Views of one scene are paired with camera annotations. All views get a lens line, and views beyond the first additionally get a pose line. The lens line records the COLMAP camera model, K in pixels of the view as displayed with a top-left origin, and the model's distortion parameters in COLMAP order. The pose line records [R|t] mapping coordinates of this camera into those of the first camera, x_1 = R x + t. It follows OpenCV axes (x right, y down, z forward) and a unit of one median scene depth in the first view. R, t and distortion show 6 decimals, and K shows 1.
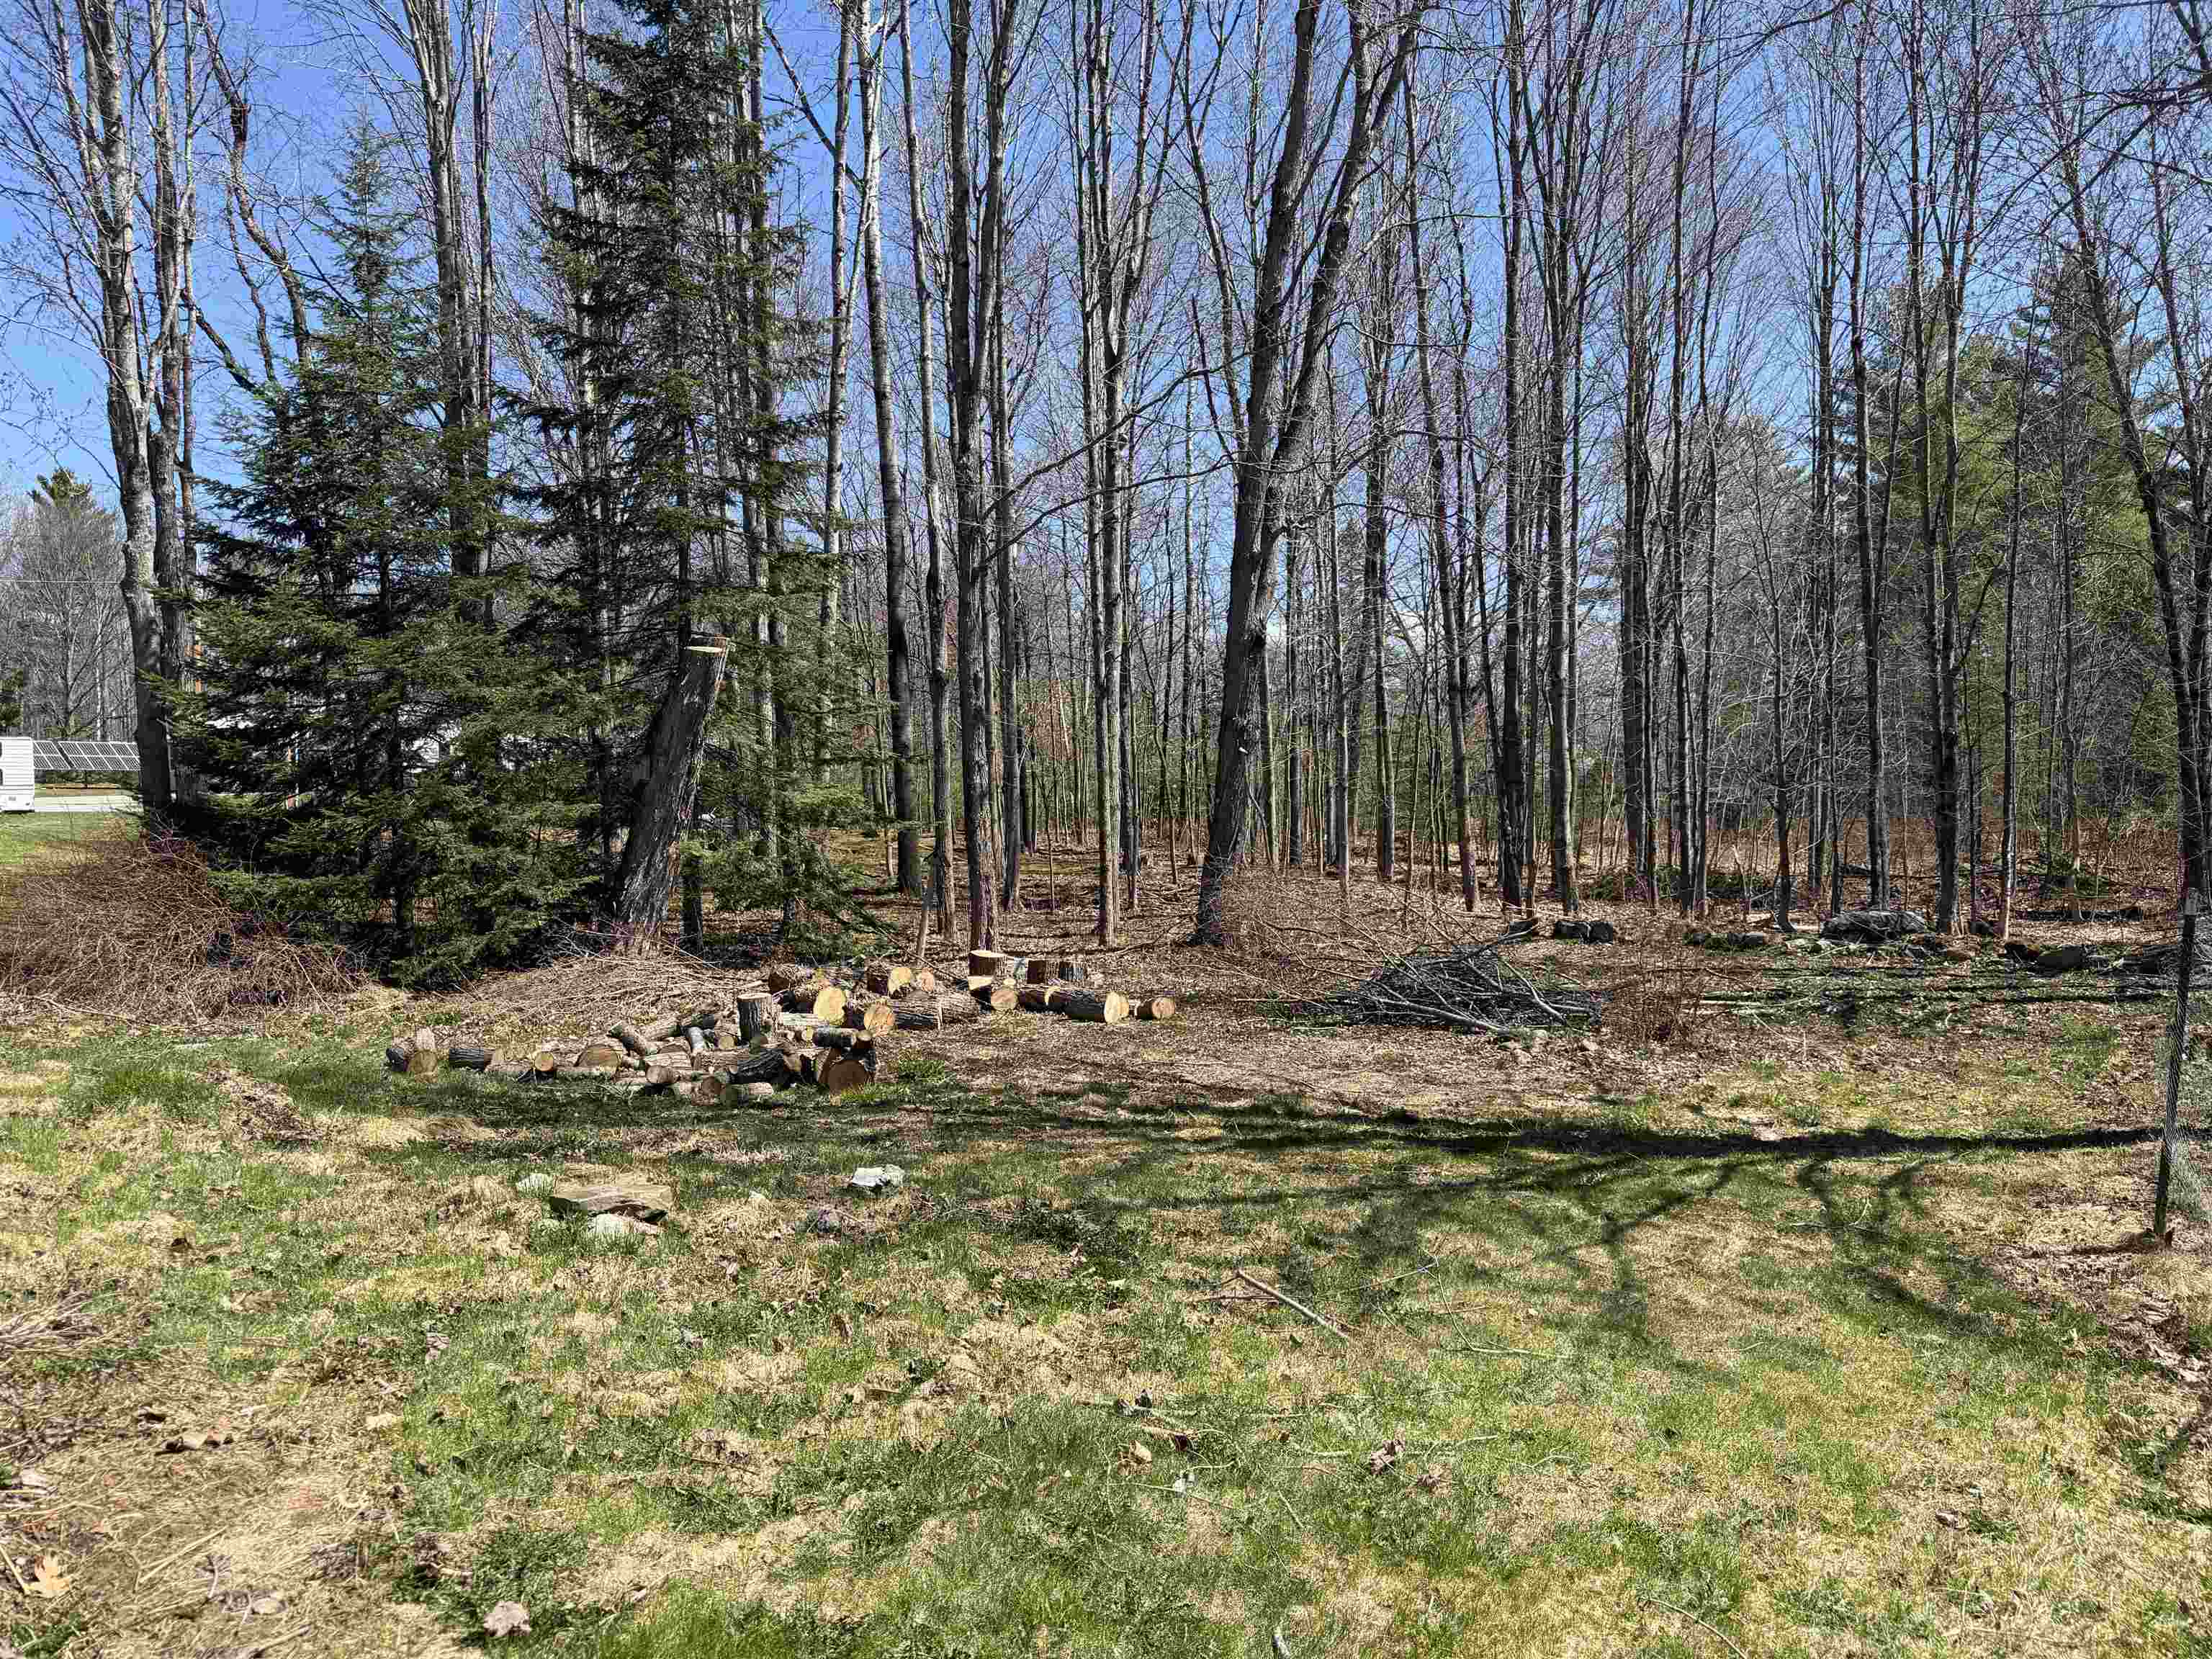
lens RADIAL K [[1547.0, 0, 1114.5], [0, 1547.0, 839.9], [0, 0, 1]] dist [0.113960, -0.170744]
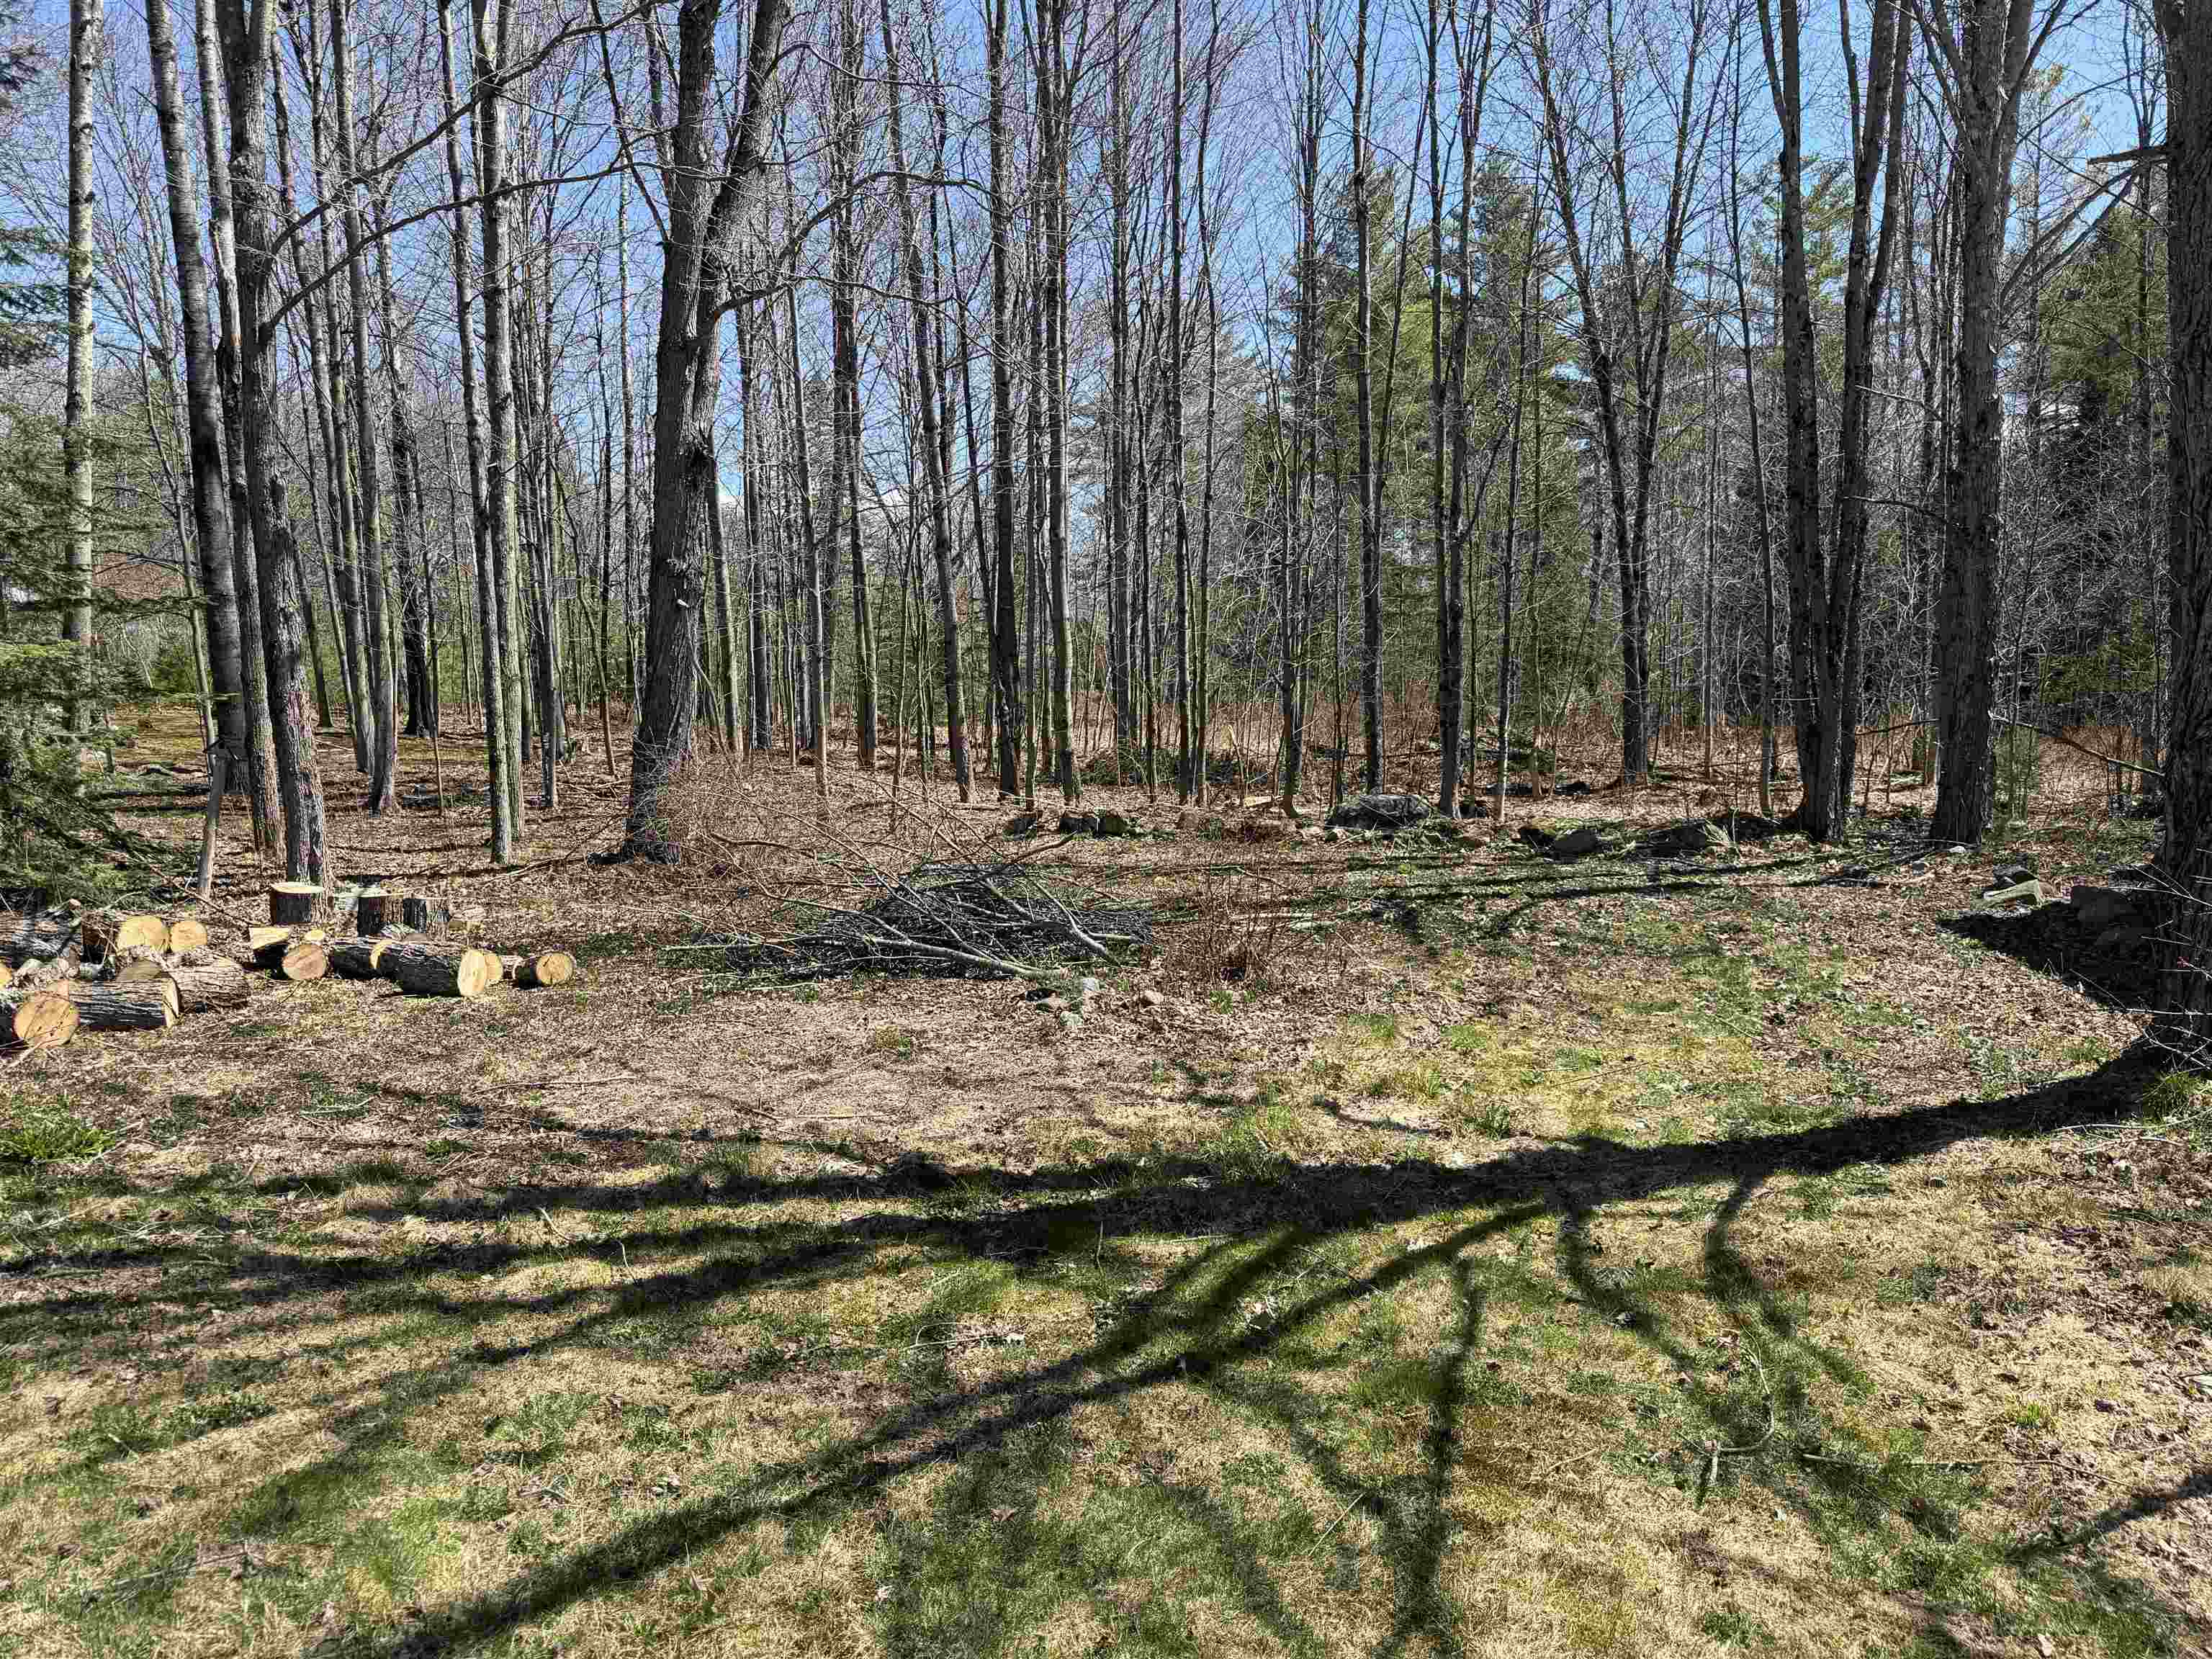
lens RADIAL K [[1547.0, 0, 1114.5], [0, 1547.0, 839.9], [0, 0, 1]] dist [0.113960, -0.170744]
pose [[0.944810, -0.029062, 0.326326, 0.030287], [0.004053, 0.997018, 0.077059, -0.000179], [-0.327592, -0.071483, 0.942111, 0.202600]]
